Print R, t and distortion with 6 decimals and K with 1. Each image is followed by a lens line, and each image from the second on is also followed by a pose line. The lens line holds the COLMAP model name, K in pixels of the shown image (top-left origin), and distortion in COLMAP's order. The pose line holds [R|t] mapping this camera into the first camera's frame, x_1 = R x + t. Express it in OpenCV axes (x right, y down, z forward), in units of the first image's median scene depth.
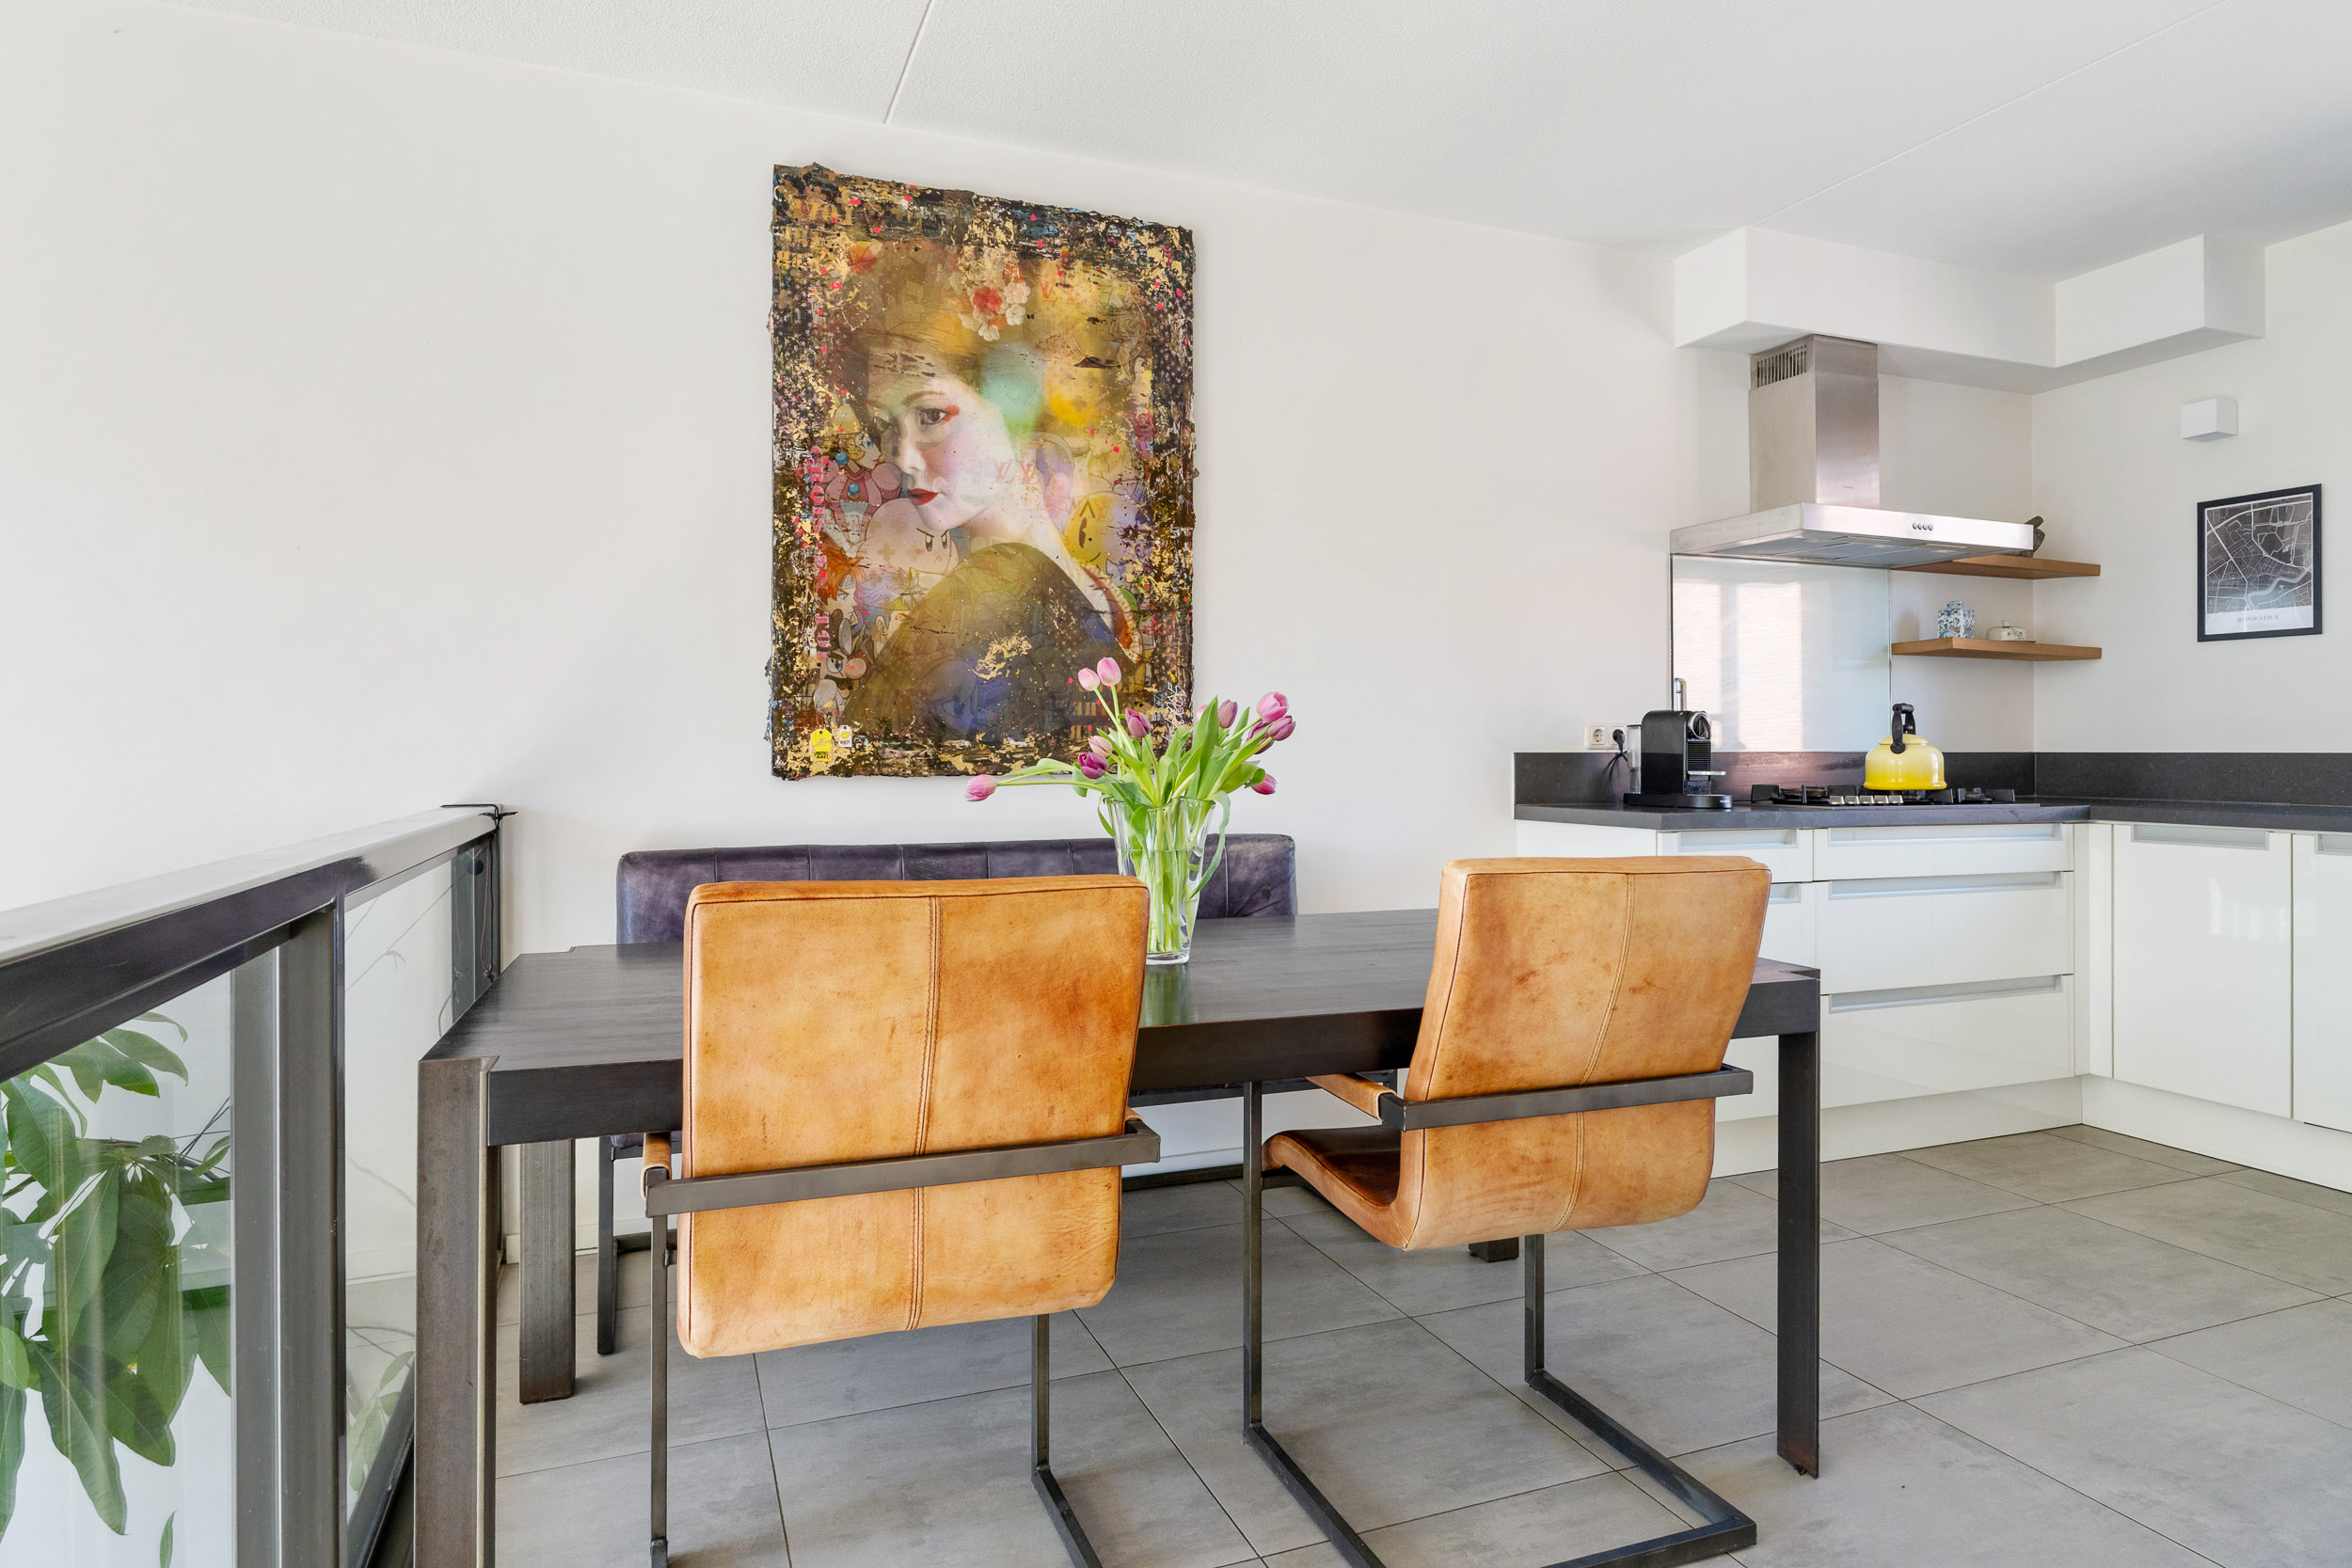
lens RADIAL K [[1341.6, 0, 1179.1], [0, 1341.6, 773.5], [0, 0, 1]] dist [-0.002676, -0.000982]
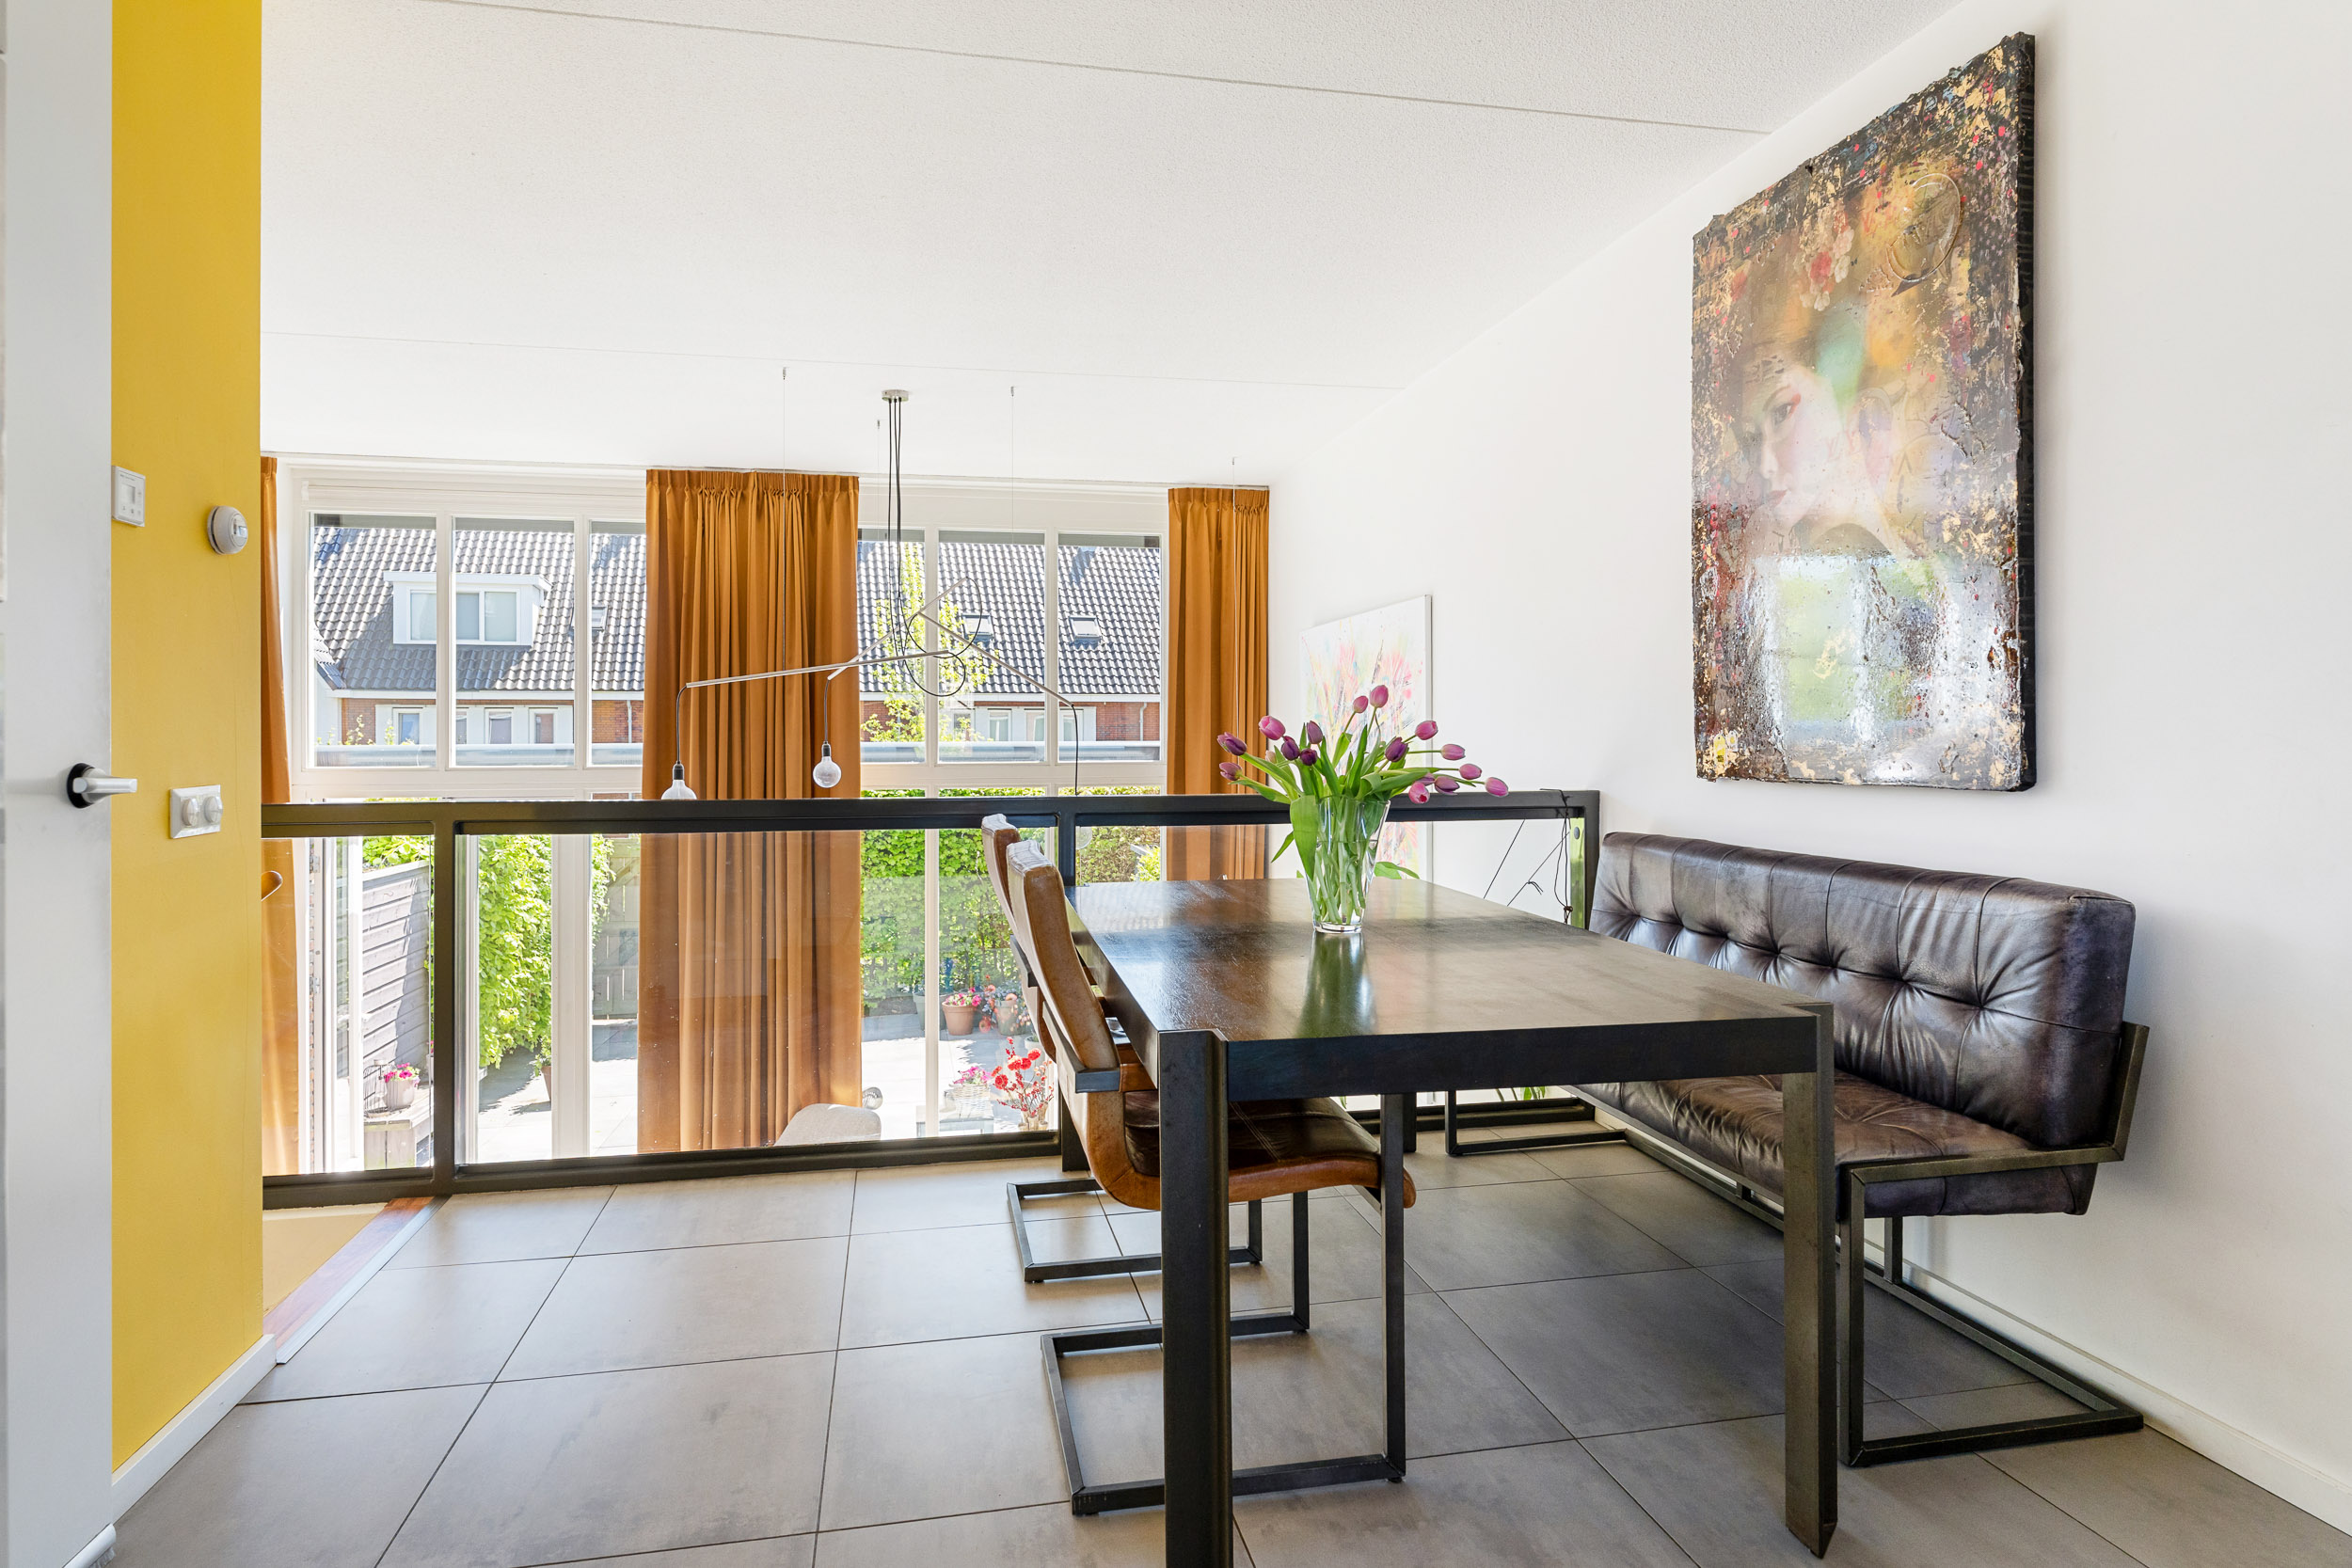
lens RADIAL K [[1341.6, 0, 1180.2], [0, 1341.6, 764.5], [0, 0, 1]] dist [-0.002676, -0.000982]
pose [[-0.169958, 0.020290, -0.985242, 0.843791], [-0.012302, 0.999666, 0.022709, -0.027332], [0.985374, 0.015980, -0.169652, 0.728240]]
